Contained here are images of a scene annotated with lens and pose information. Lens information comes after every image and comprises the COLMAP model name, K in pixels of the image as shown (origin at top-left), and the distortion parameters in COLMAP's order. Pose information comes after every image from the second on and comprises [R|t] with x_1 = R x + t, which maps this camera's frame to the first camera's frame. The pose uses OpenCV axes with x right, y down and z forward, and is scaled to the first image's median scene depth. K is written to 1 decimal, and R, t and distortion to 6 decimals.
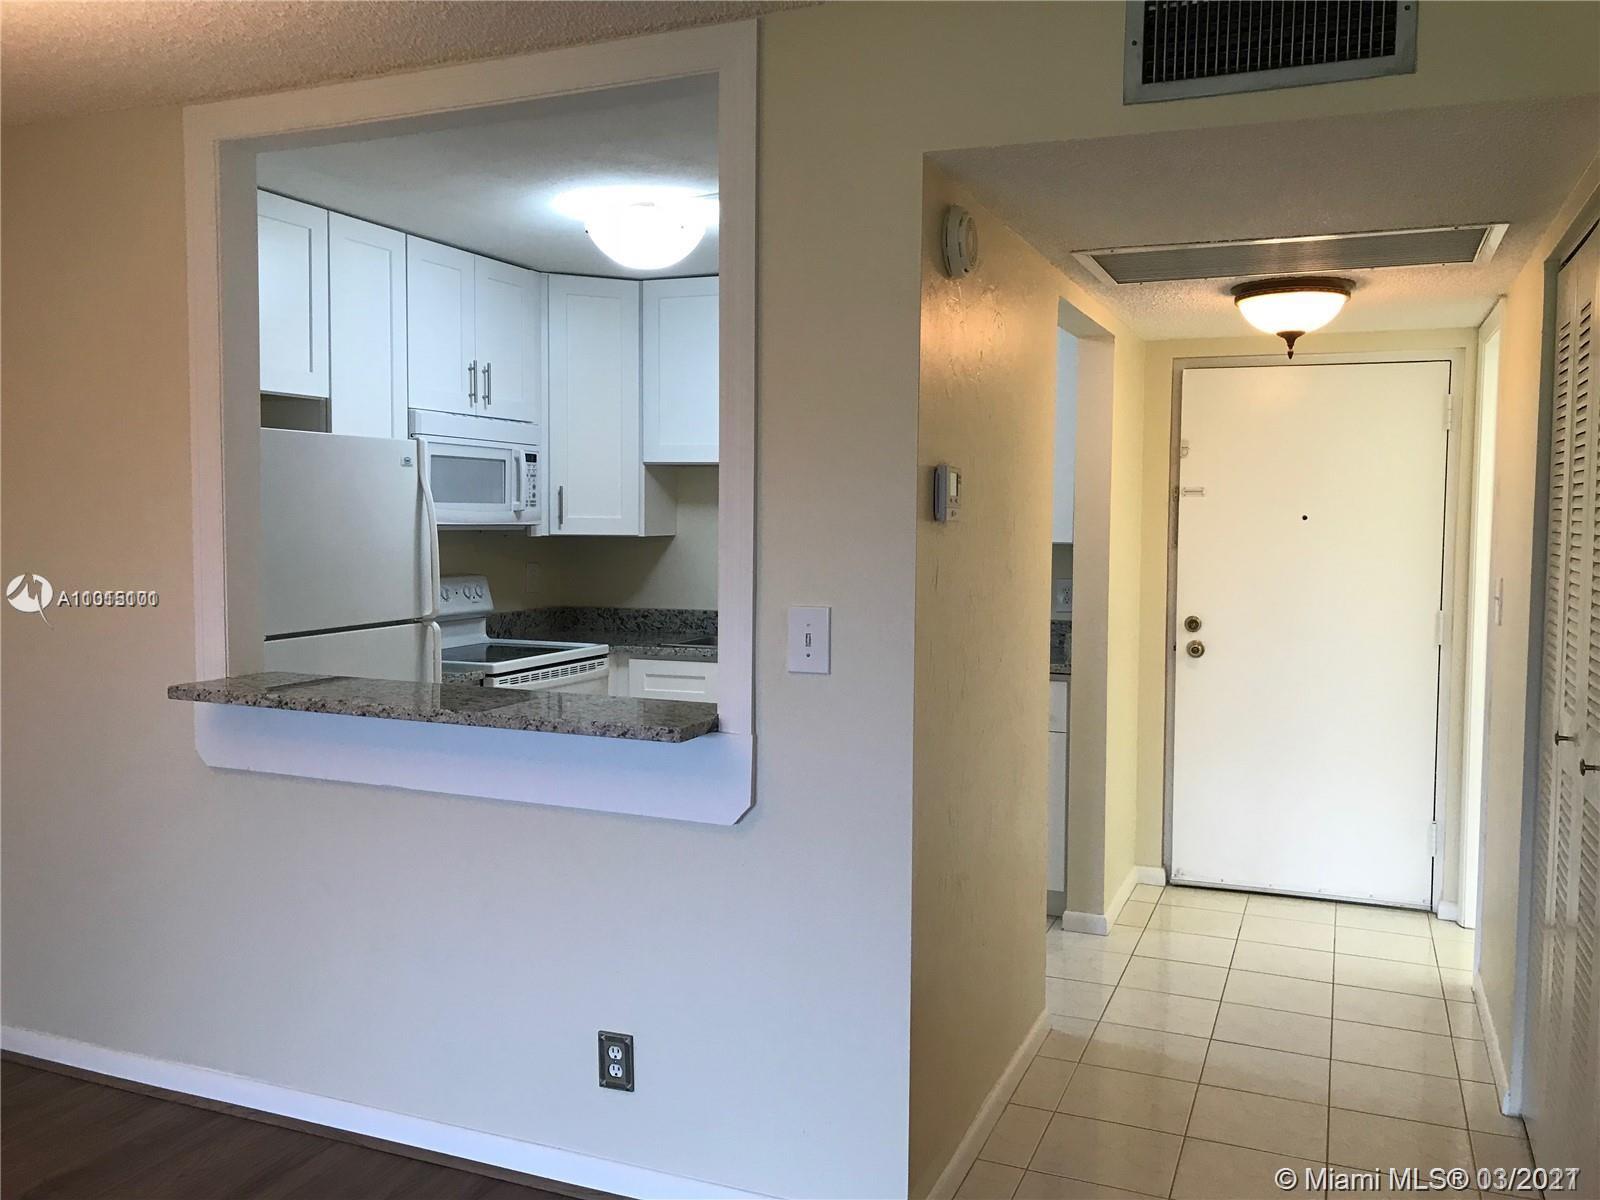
lens RADIAL K [[1300.0, 0, 800.0], [0, 1300.0, 600.0], [0, 0, 1]] dist [0.065421, -0.053522]
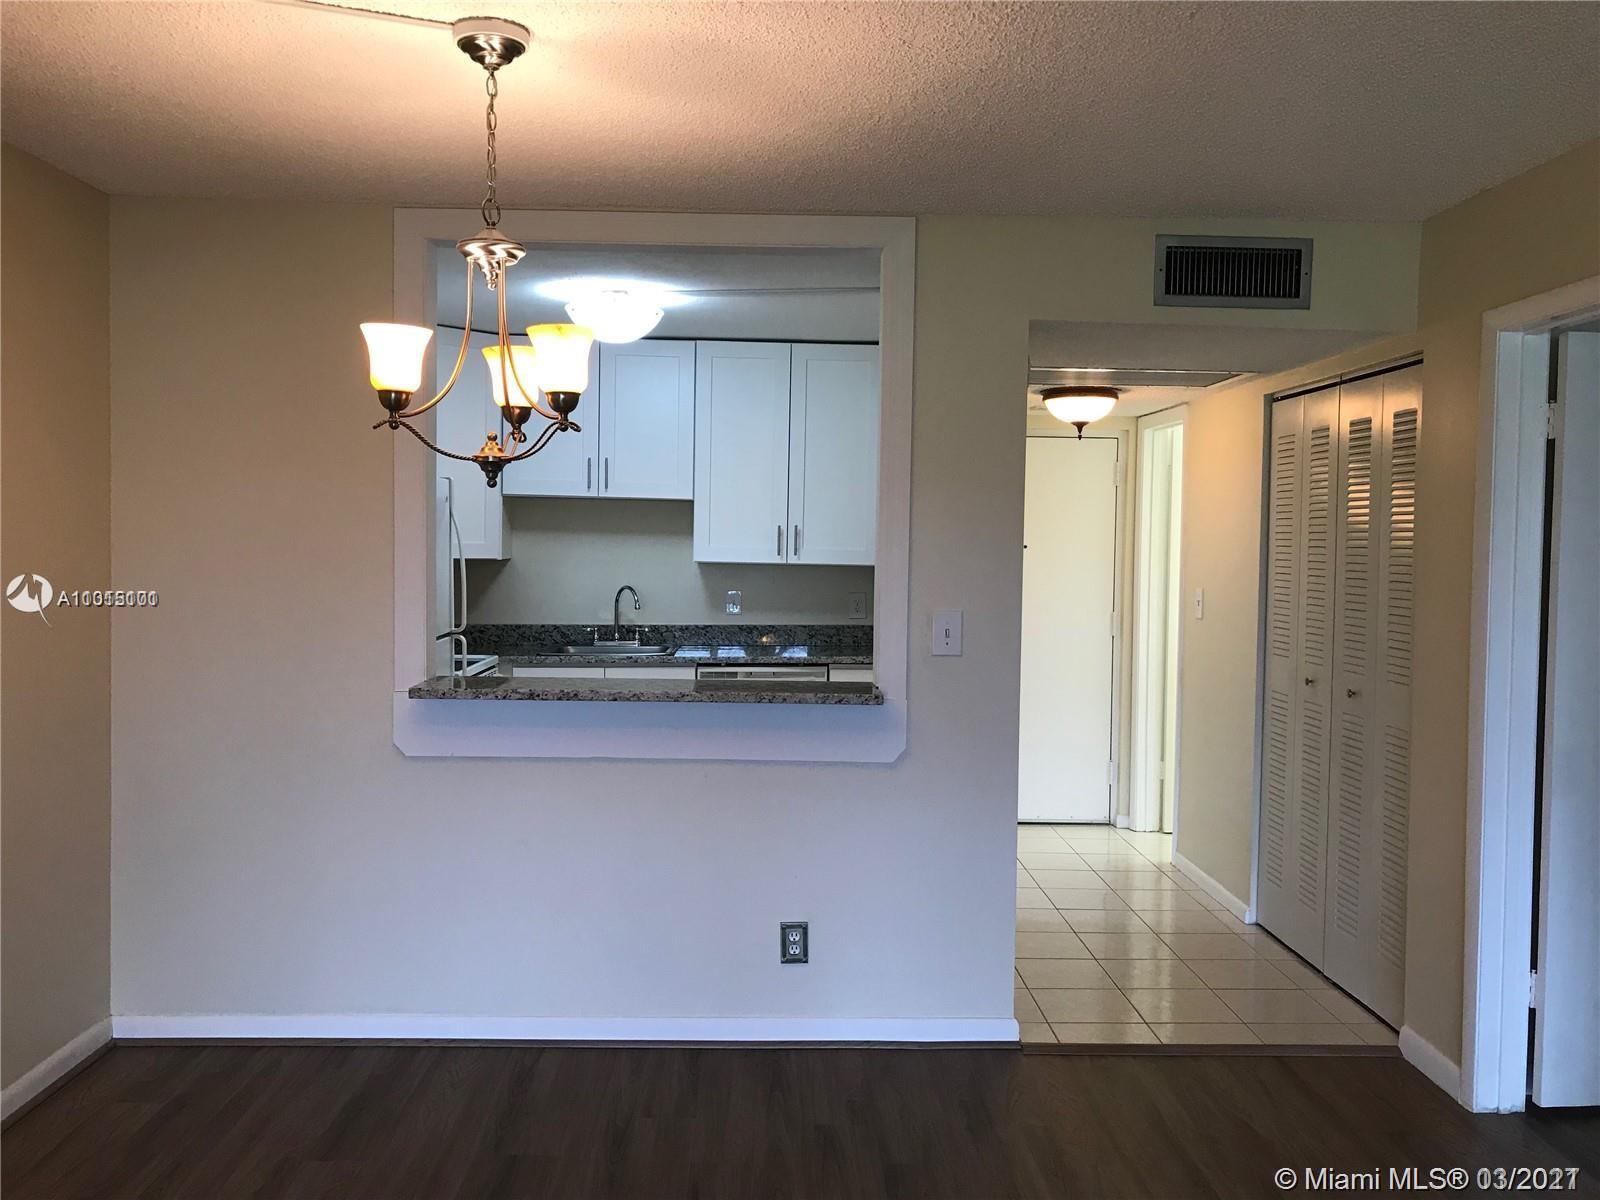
lens RADIAL K [[1313.0, 0, 800.0], [0, 1313.0, 600.0], [0, 0, 1]] dist [0.139195, -0.004306]
pose [[0.907797, -0.013222, 0.419201, -0.394591], [0.018818, 0.999780, -0.009217, 0.001607], [-0.418987, 0.016255, 0.907847, -0.153595]]
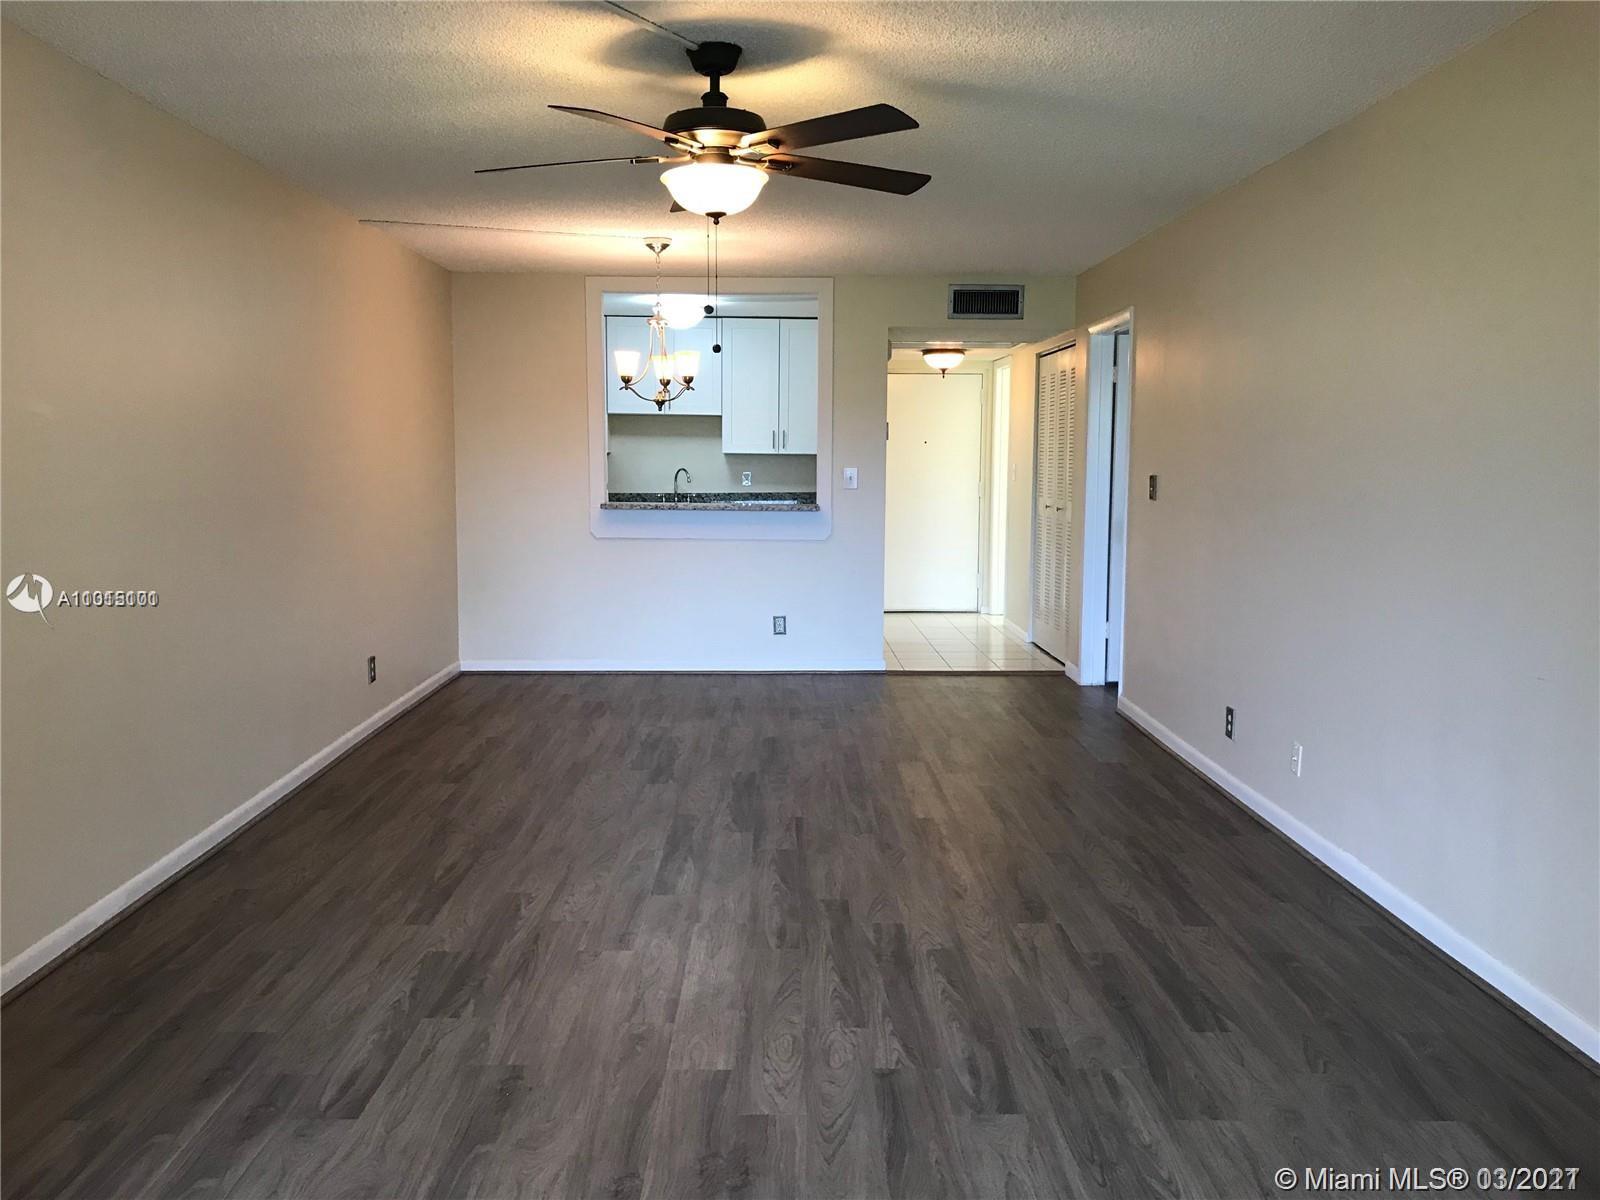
lens RADIAL K [[1335.6, 0, 800.0], [0, 1335.6, 600.0], [0, 0, 1]] dist [0.241468, -0.000282]
pose [[0.910082, -0.047787, 0.411663, -0.732961], [0.029171, 0.998252, 0.051391, 0.077814], [-0.413400, -0.034761, 0.909886, -0.961889]]
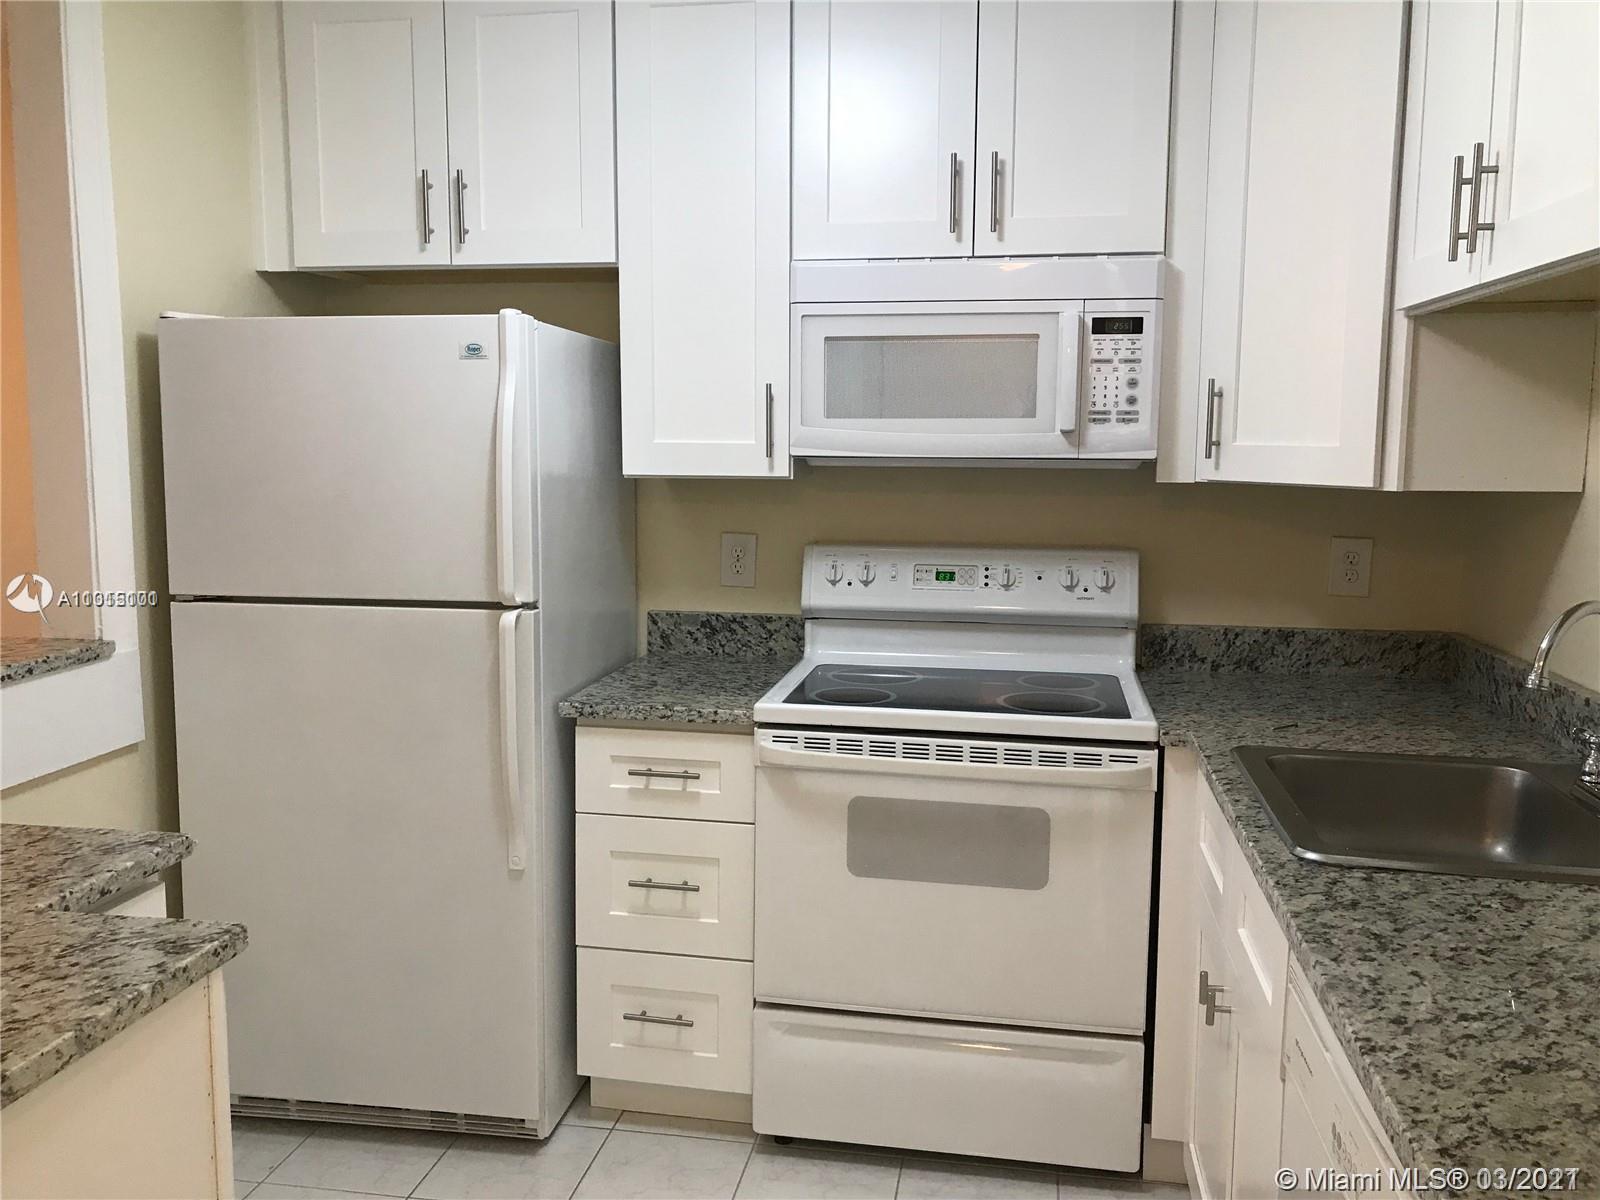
lens RADIAL K [[1300.0, 0, 800.0], [0, 1300.0, 600.0], [0, 0, 1]] dist [0.065421, -0.053522]
pose [[0.222928, 0.117871, -0.967683, 0.272050], [-0.068383, 0.992109, 0.105092, -0.049268], [0.972433, 0.042745, 0.229230, 0.782720]]
